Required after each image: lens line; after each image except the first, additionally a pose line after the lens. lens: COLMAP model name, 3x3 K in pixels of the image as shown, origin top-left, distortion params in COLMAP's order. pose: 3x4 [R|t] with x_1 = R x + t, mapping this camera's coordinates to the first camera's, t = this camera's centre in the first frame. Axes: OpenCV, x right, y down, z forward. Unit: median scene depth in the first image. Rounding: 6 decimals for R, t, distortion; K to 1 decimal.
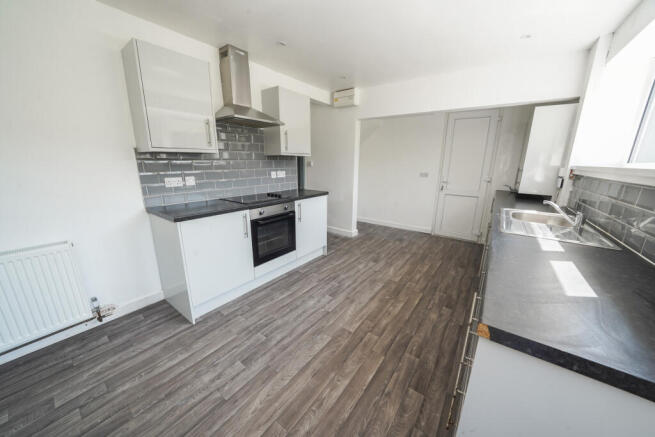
lens RADIAL K [[228.5, 0, 328.7], [0, 228.5, 218.2], [0, 0, 1]] dist [-0.021771, 0.000113]
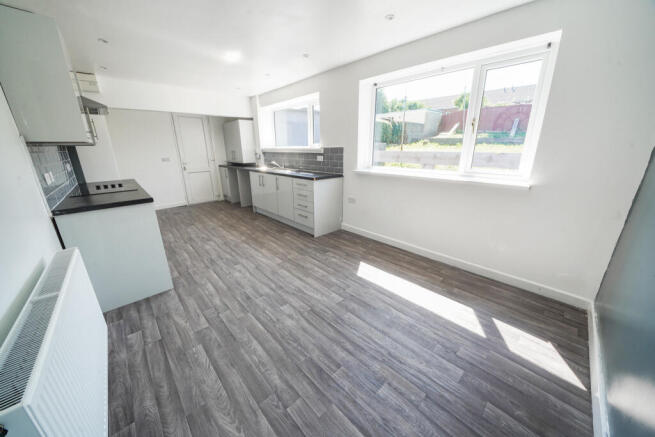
lens RADIAL K [[228.5, 0, 328.7], [0, 228.5, 218.2], [0, 0, 1]] dist [-0.021771, 0.000113]
pose [[0.174420, -0.300703, 0.937633, -1.157916], [0.247073, 0.935131, 0.253940, 0.019170], [-0.953170, 0.187371, 0.237401, -0.107961]]
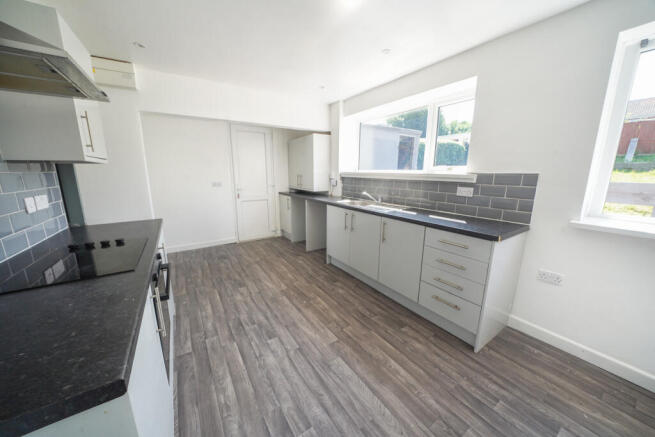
lens RADIAL K [[228.5, 0, 328.7], [0, 228.5, 218.2], [0, 0, 1]] dist [-0.021771, 0.000113]
pose [[0.340294, -0.195890, 0.919689, -0.559090], [0.226622, 0.966316, 0.121969, -0.115245], [-0.912602, 0.166917, 0.373224, 0.437573]]
